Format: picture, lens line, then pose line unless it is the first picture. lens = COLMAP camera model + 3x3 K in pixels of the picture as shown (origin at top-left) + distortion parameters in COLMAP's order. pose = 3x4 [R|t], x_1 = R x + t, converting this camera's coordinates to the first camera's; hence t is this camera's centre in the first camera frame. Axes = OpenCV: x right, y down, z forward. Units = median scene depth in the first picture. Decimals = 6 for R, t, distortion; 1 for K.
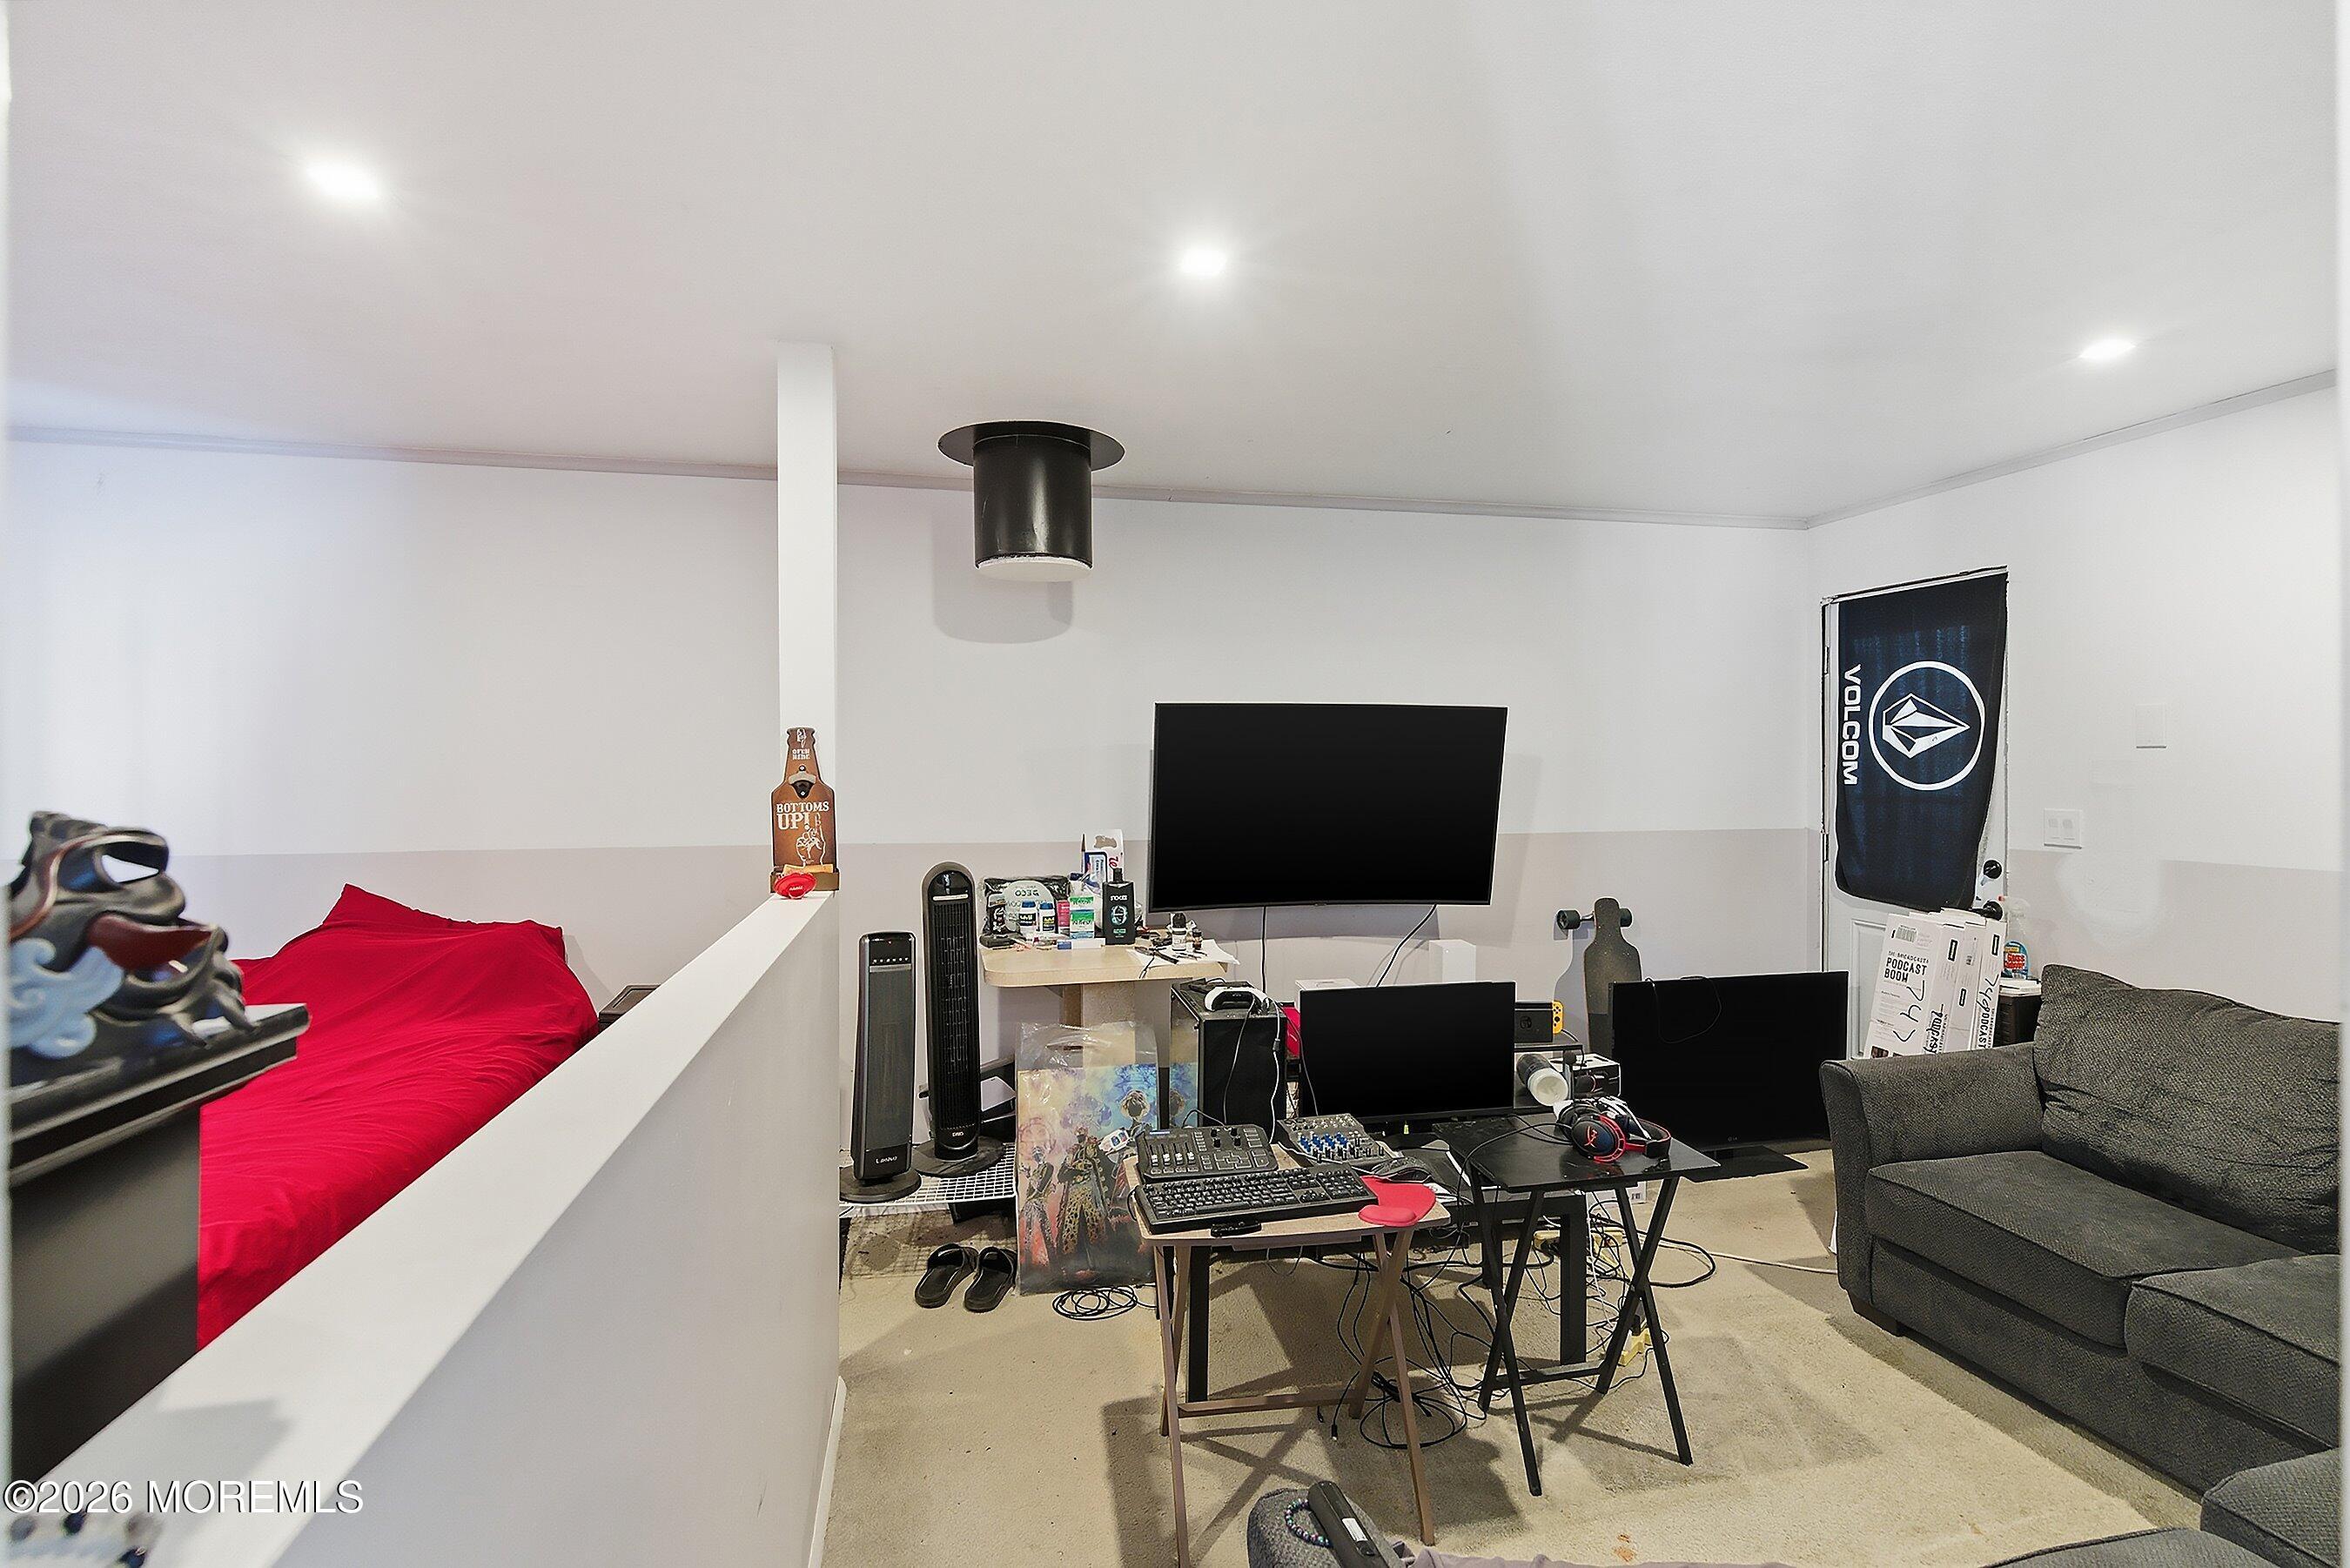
lens RADIAL K [[1100.9, 0, 1183.6], [0, 1100.9, 779.8], [0, 0, 1]] dist [0.001300, -0.003070]
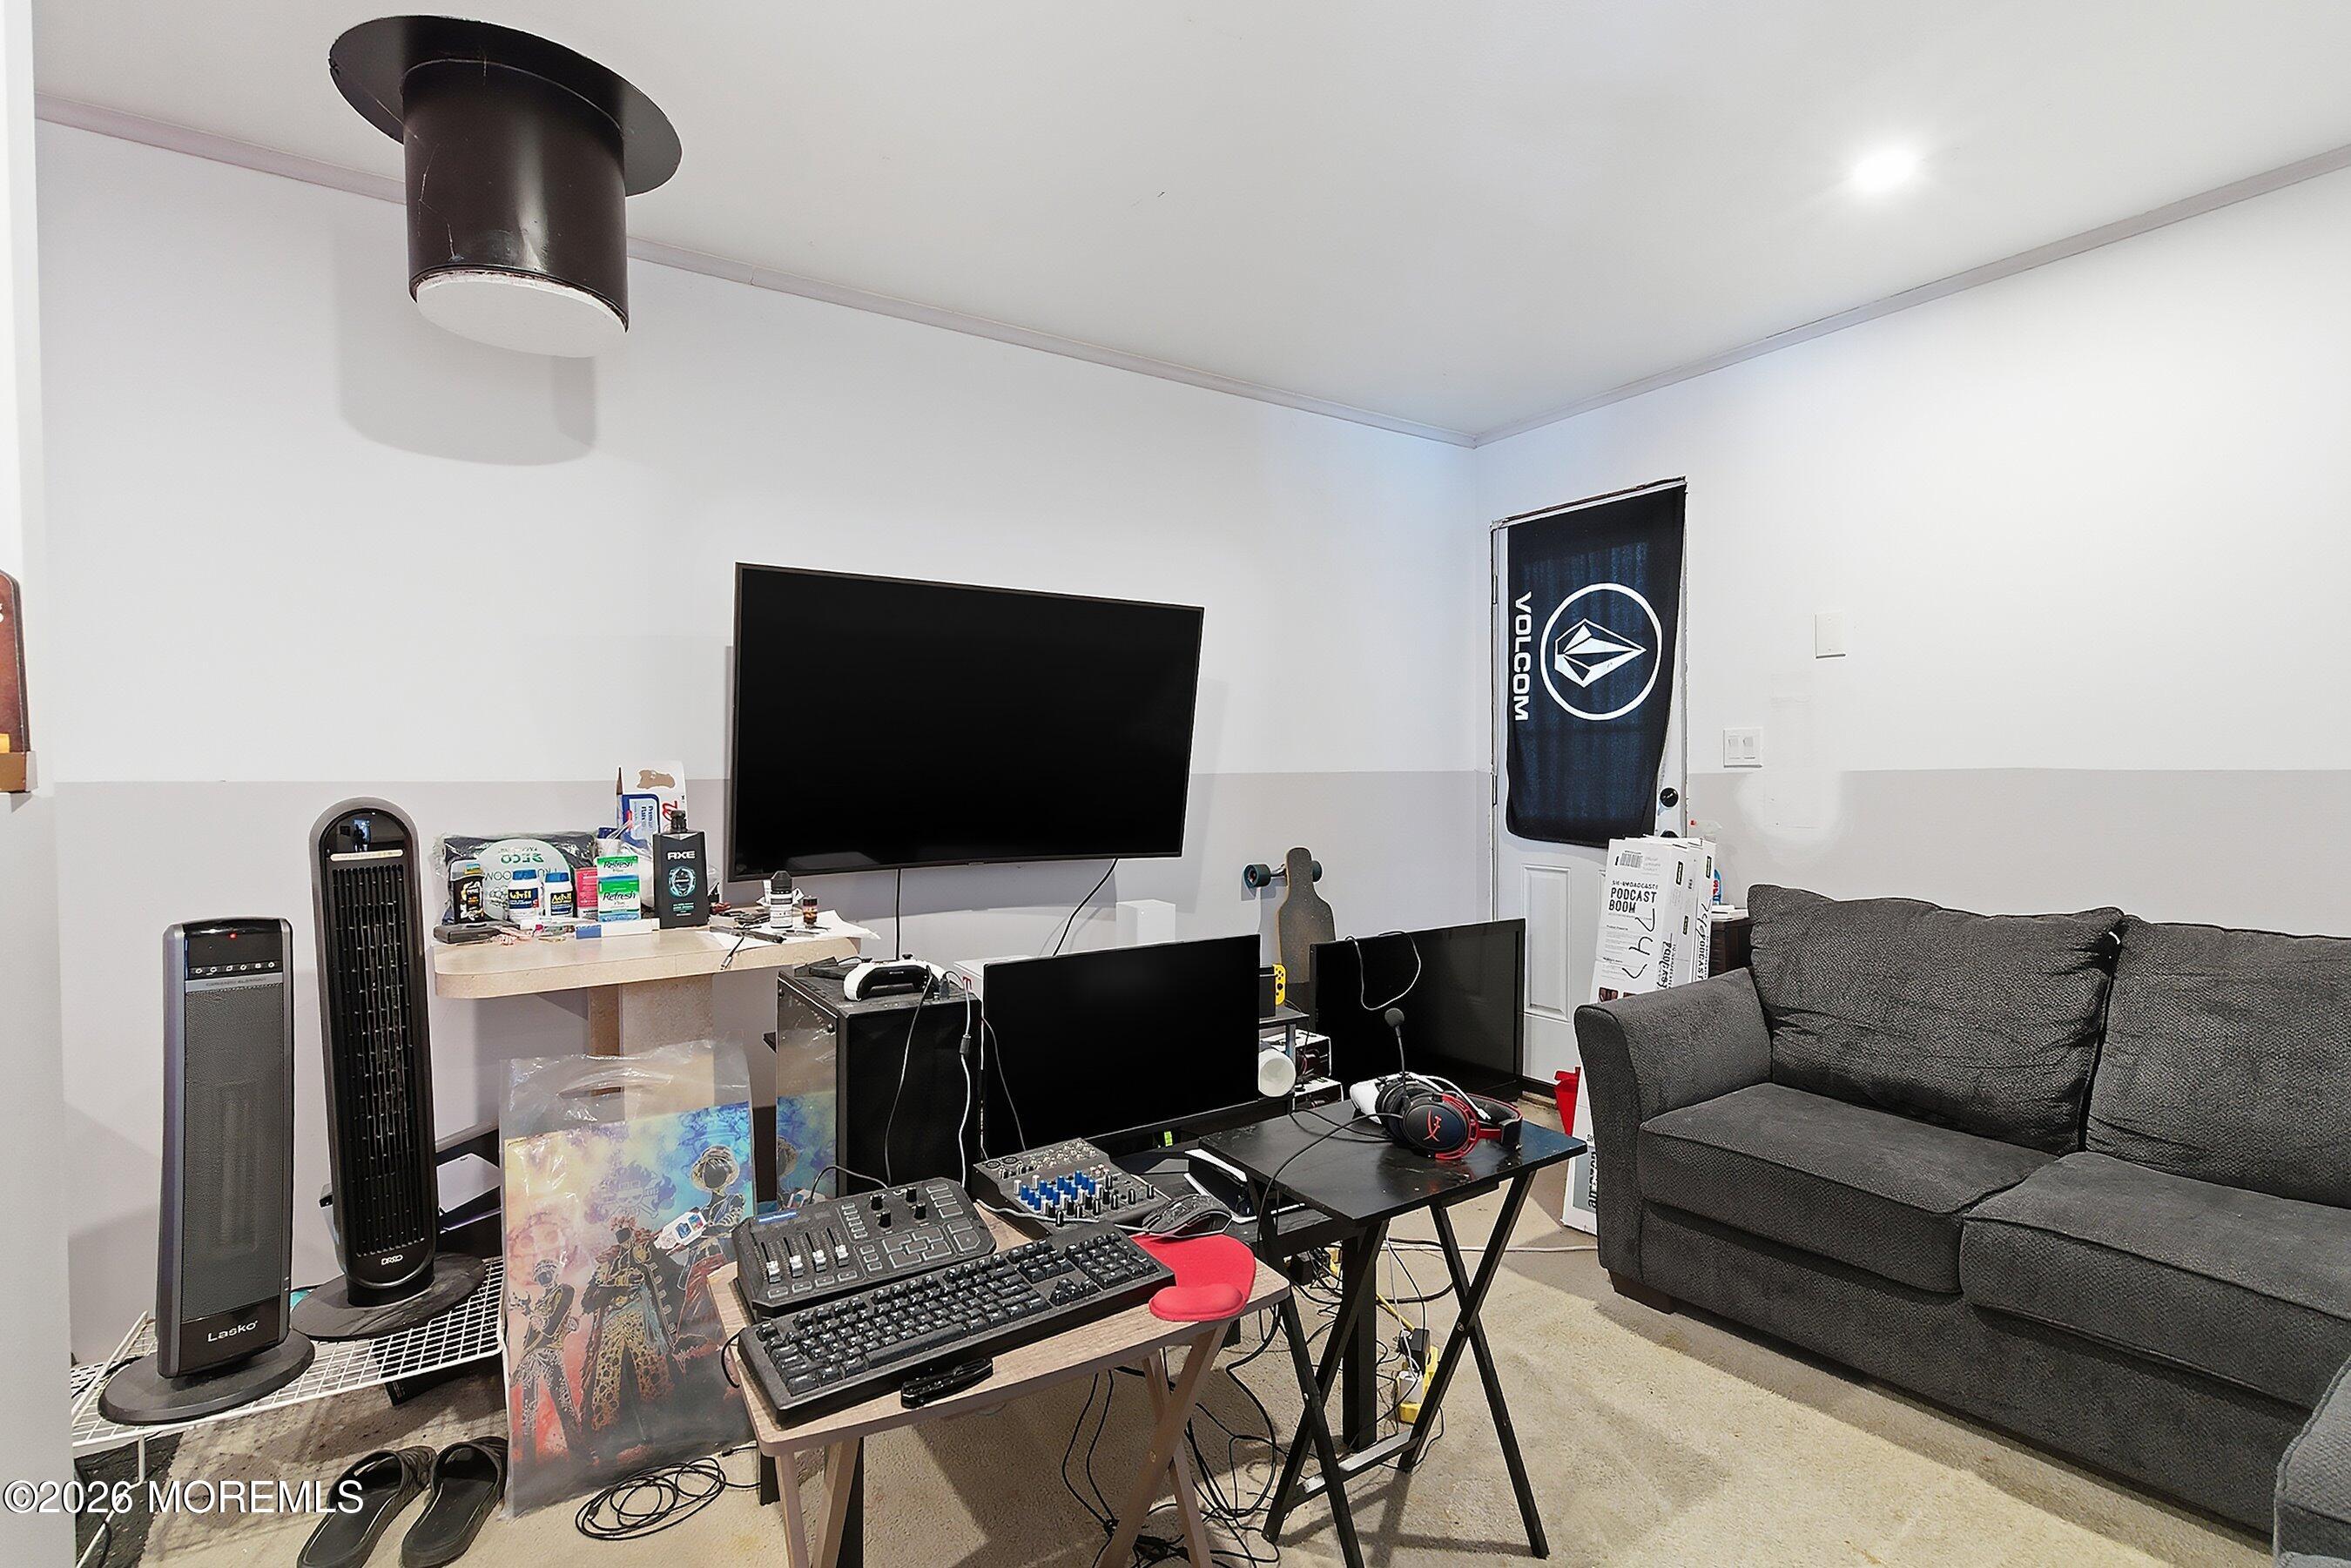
lens RADIAL K [[1101.5, 0, 1163.9], [0, 1101.5, 784.8], [0, 0, 1]] dist [0.001300, -0.003070]
pose [[0.932432, -0.014575, 0.361051, -0.028792], [0.019391, 0.999765, -0.009721, 0.082511], [-0.360824, 0.016065, 0.932496, 0.302959]]
